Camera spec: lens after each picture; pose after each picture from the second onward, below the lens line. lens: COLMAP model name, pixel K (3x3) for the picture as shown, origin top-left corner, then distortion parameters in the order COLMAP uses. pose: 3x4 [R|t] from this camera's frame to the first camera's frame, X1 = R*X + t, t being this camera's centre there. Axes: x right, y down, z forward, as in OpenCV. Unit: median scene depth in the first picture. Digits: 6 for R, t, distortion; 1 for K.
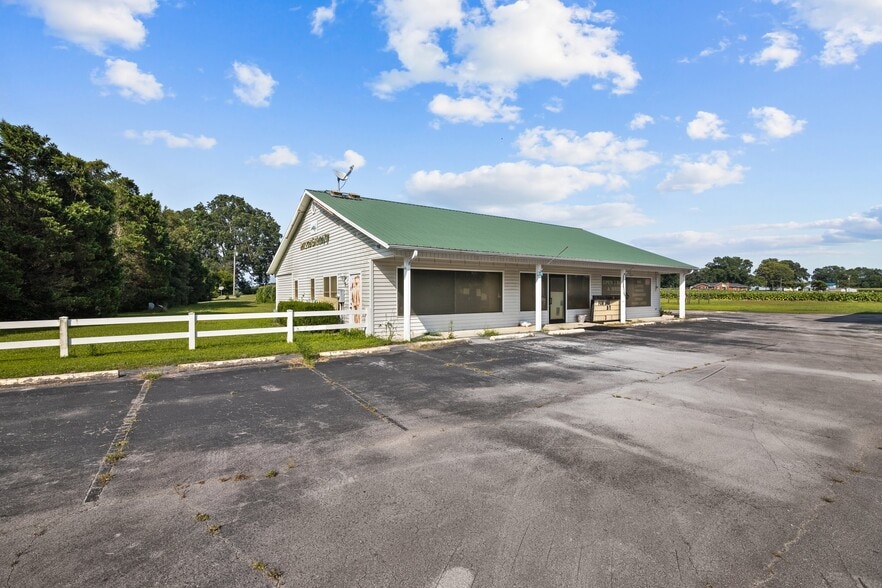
lens RADIAL K [[402.7, 0, 439.7], [0, 402.7, 296.2], [0, 0, 1]] dist [-0.014667, 0.000347]
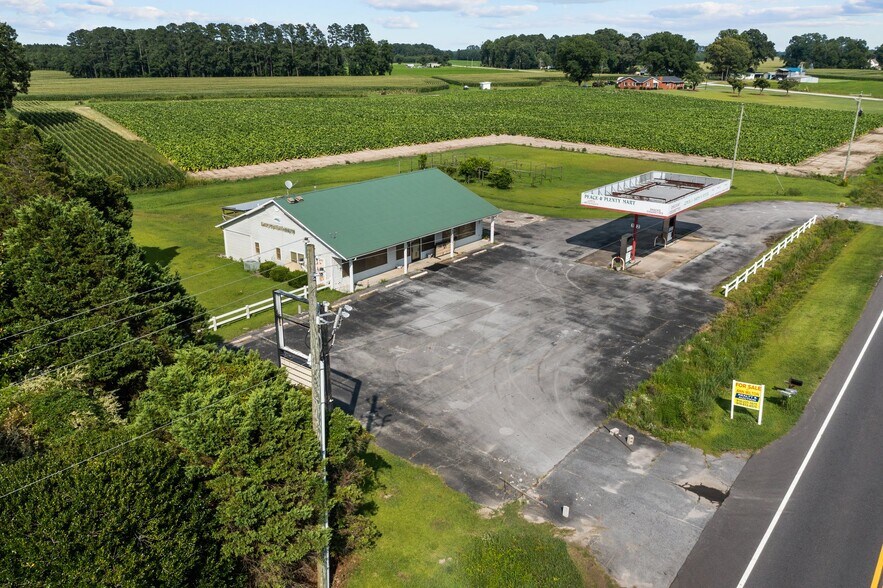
lens RADIAL K [[697.7, 0, 441.0], [0, 697.7, 289.2], [0, 0, 1]] dist [-0.013037, 0.001846]
pose [[0.959579, -0.086302, 0.267882, -0.506168], [-0.003095, 0.948531, 0.316669, -0.906148], [-0.281423, -0.304698, 0.909923, -2.160895]]
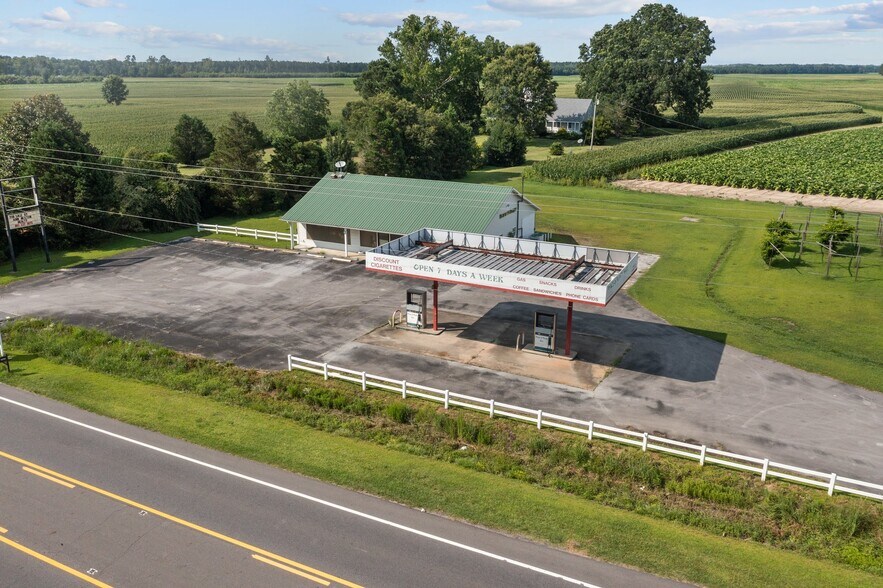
lens RADIAL K [[697.7, 0, 439.4], [0, 697.7, 295.8], [0, 0, 1]] dist [-0.013037, 0.001846]
pose [[0.473045, 0.281292, -0.834927, 3.666015], [-0.007405, 0.948899, 0.315494, -0.906489], [0.881007, -0.143060, 0.450955, -0.331101]]
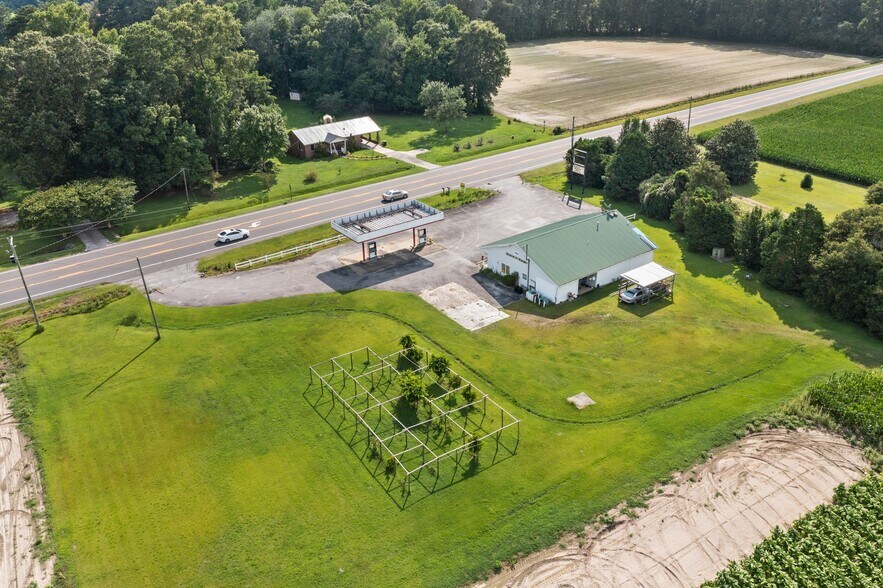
lens RADIAL K [[697.7, 0, 434.7], [0, 697.7, 290.6], [0, 0, 1]] dist [-0.013037, 0.001846]
pose [[-0.999347, 0.033271, -0.014080, 1.332437], [0.023355, 0.892294, 0.450851, -2.423220], [0.027563, 0.450228, -0.892488, 6.752700]]
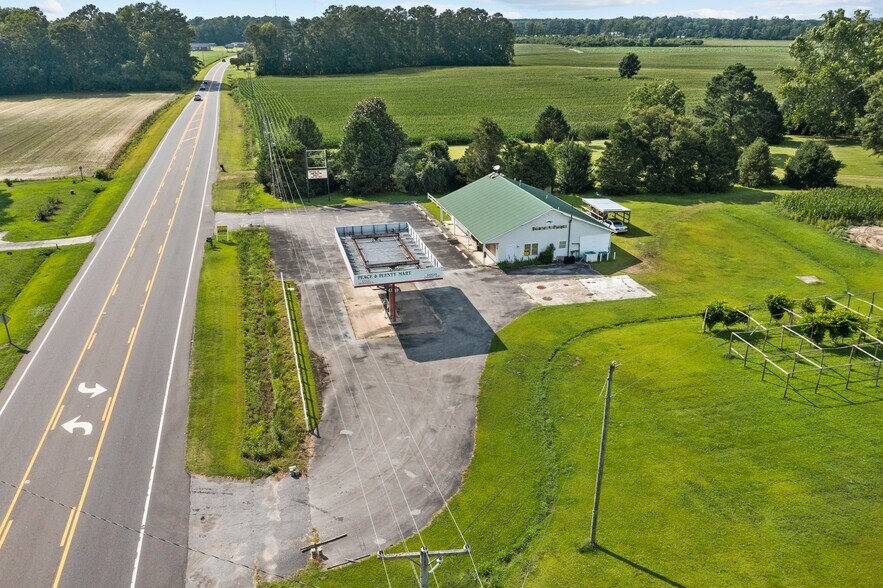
lens RADIAL K [[697.7, 0, 435.4], [0, 697.7, 290.0], [0, 0, 1]] dist [-0.013037, 0.001846]
pose [[-0.350887, 0.344009, -0.870940, 4.988960], [0.003626, 0.930568, 0.366101, -1.451402], [0.936411, 0.125303, -0.327772, 2.590596]]
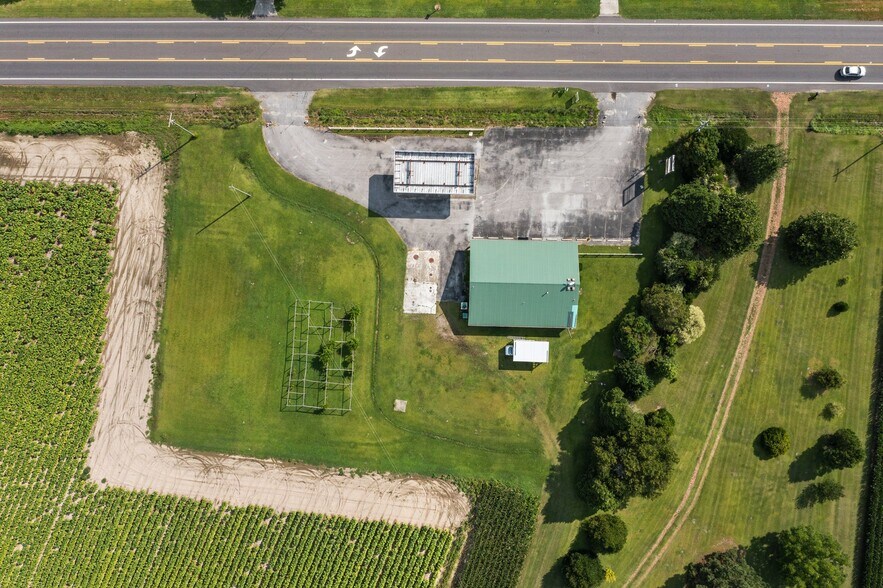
lens RADIAL K [[697.7, 0, 439.7], [0, 697.7, 292.4], [0, 0, 1]] dist [-0.013037, 0.001846]
pose [[-0.805131, -0.592028, 0.035587, 0.534914], [0.032328, 0.016107, 0.999348, -7.839463], [-0.592215, 0.805756, 0.006171, 1.996110]]
